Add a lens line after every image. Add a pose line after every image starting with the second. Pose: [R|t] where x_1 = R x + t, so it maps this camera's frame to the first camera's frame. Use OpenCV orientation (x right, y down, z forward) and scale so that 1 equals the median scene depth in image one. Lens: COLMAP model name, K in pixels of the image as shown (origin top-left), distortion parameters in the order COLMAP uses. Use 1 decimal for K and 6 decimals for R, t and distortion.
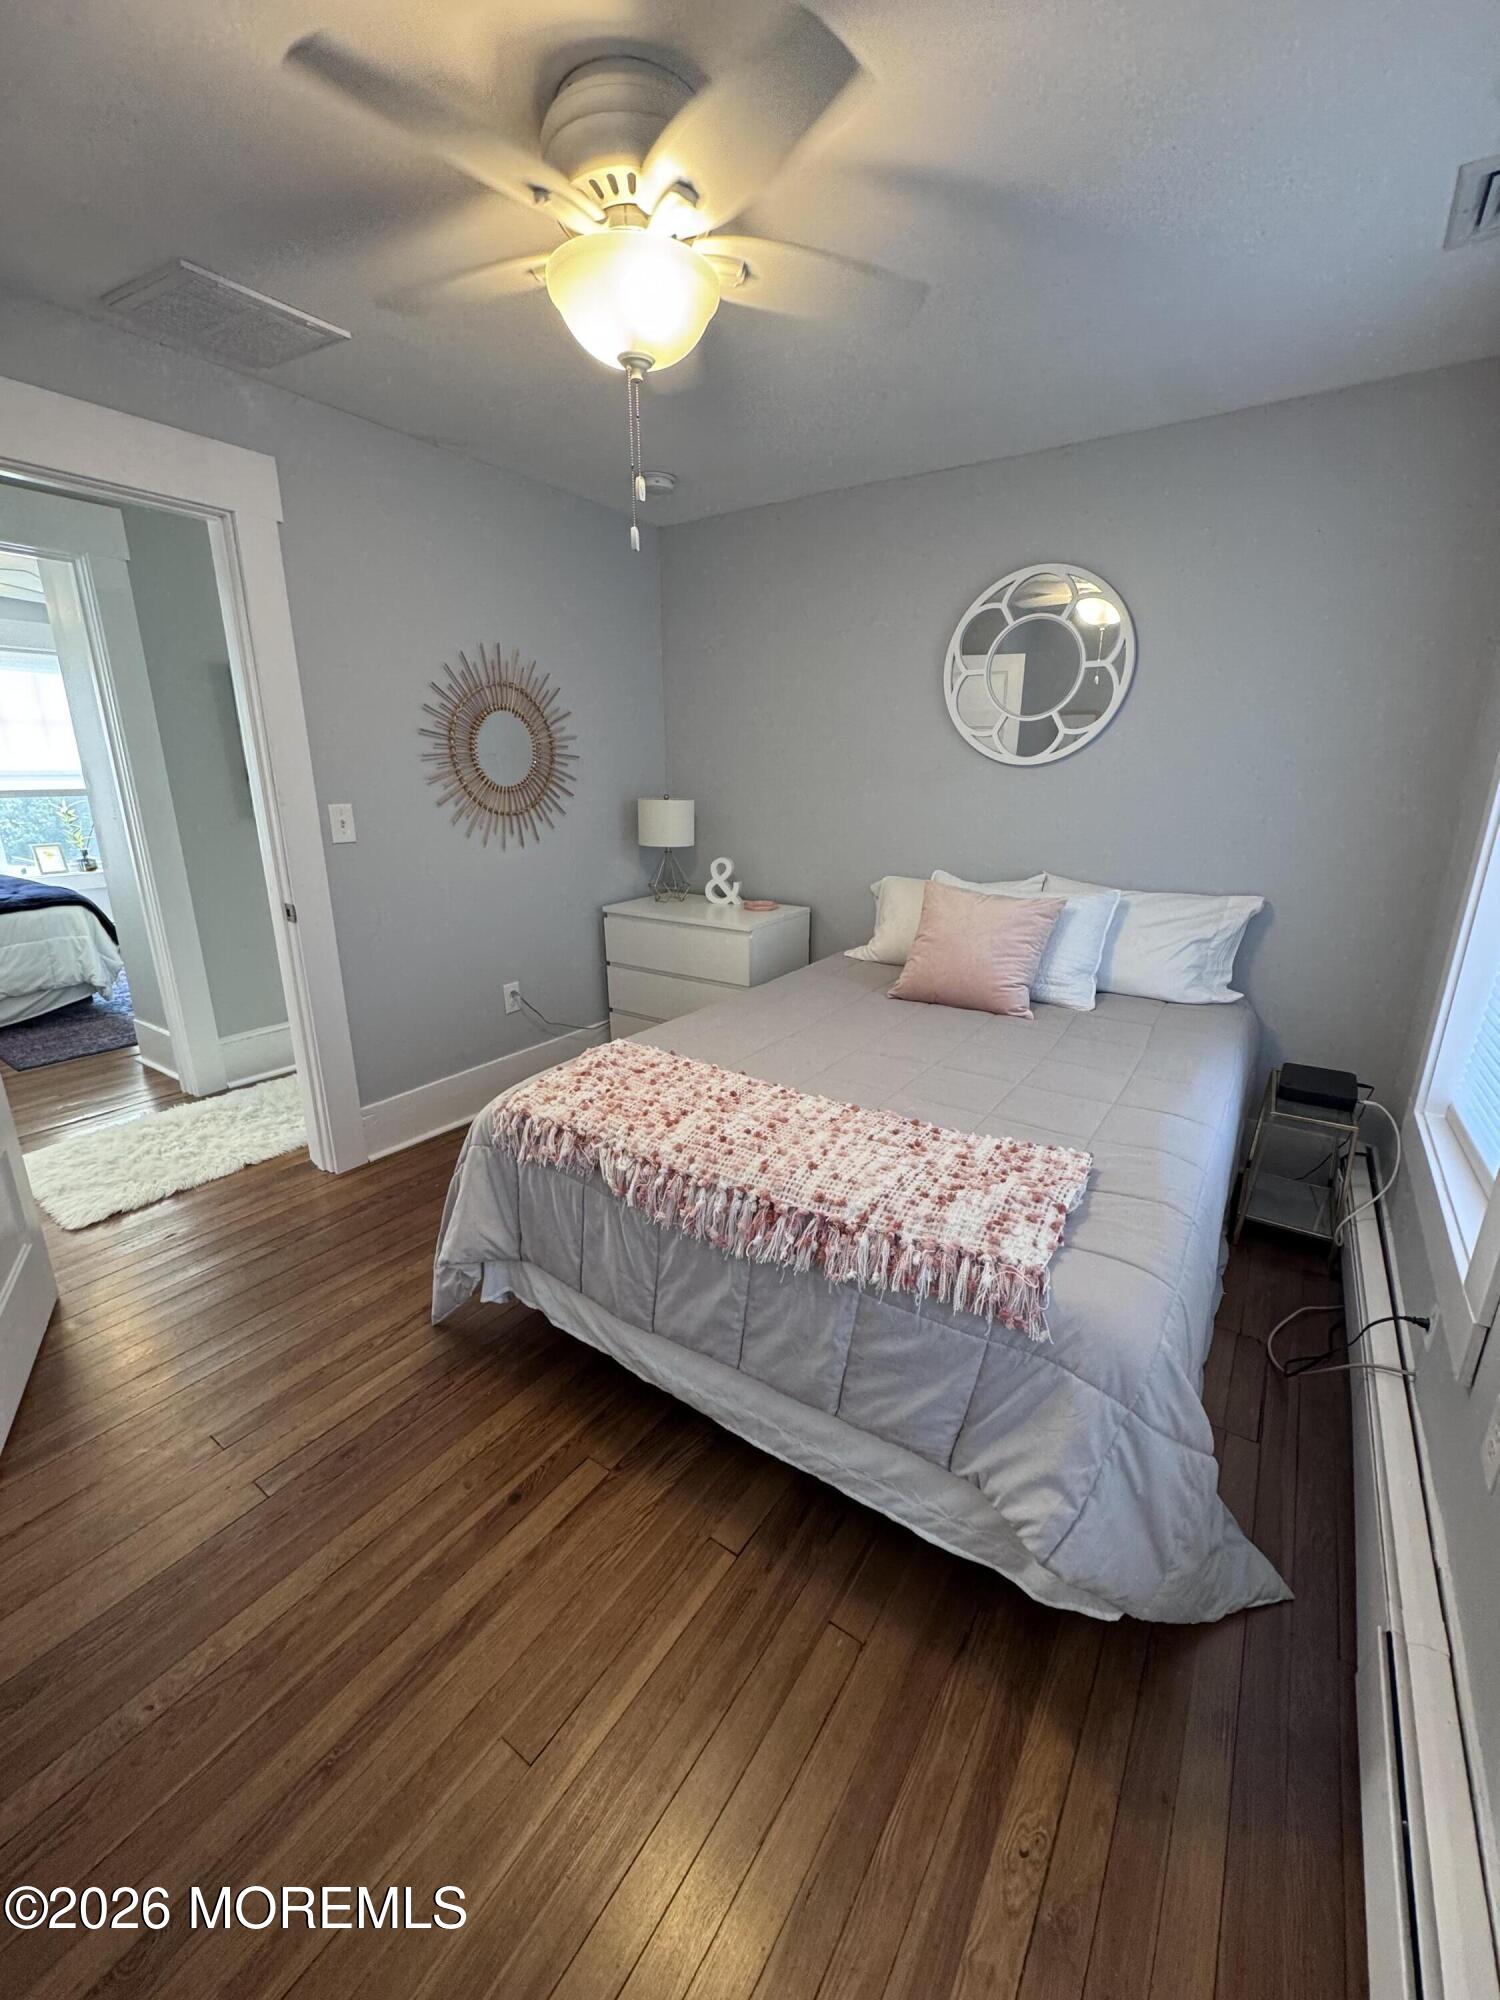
lens RADIAL K [[795.1, 0, 754.1], [0, 795.1, 998.1], [0, 0, 1]] dist [-0.001177, 0.000113]
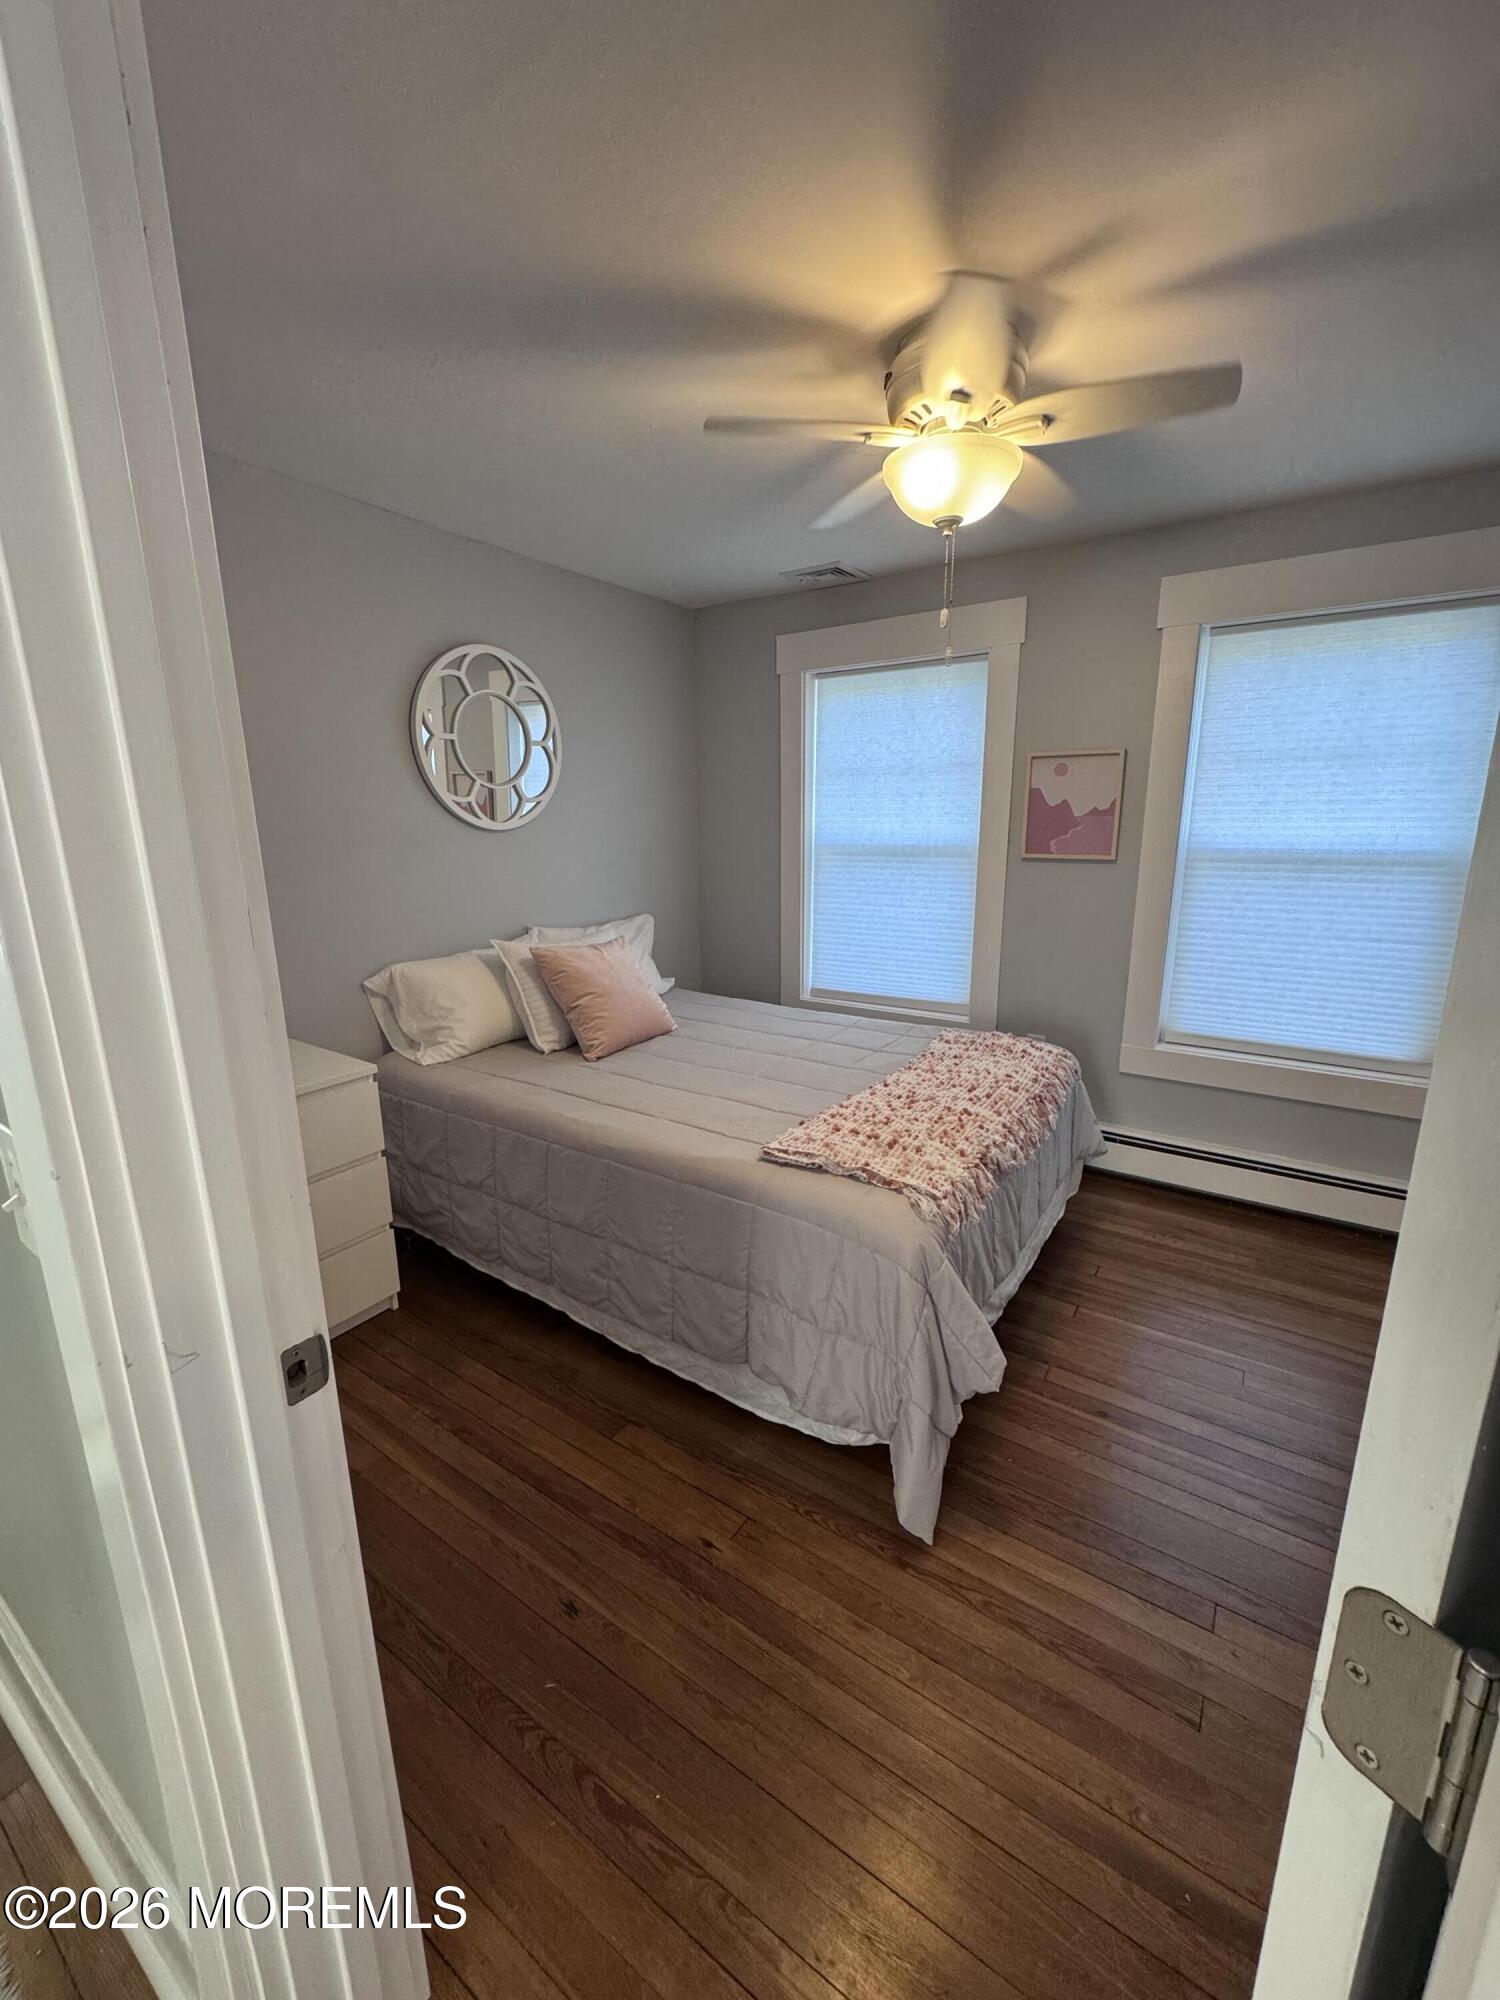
lens RADIAL K [[795.1, 0, 754.1], [0, 795.1, 998.1], [0, 0, 1]] dist [-0.001177, 0.000113]
pose [[-0.000882, -0.223309, 0.974747, -1.097761], [0.287185, 0.933630, 0.214149, -0.322148], [-0.957875, 0.280121, 0.063308, 1.015390]]
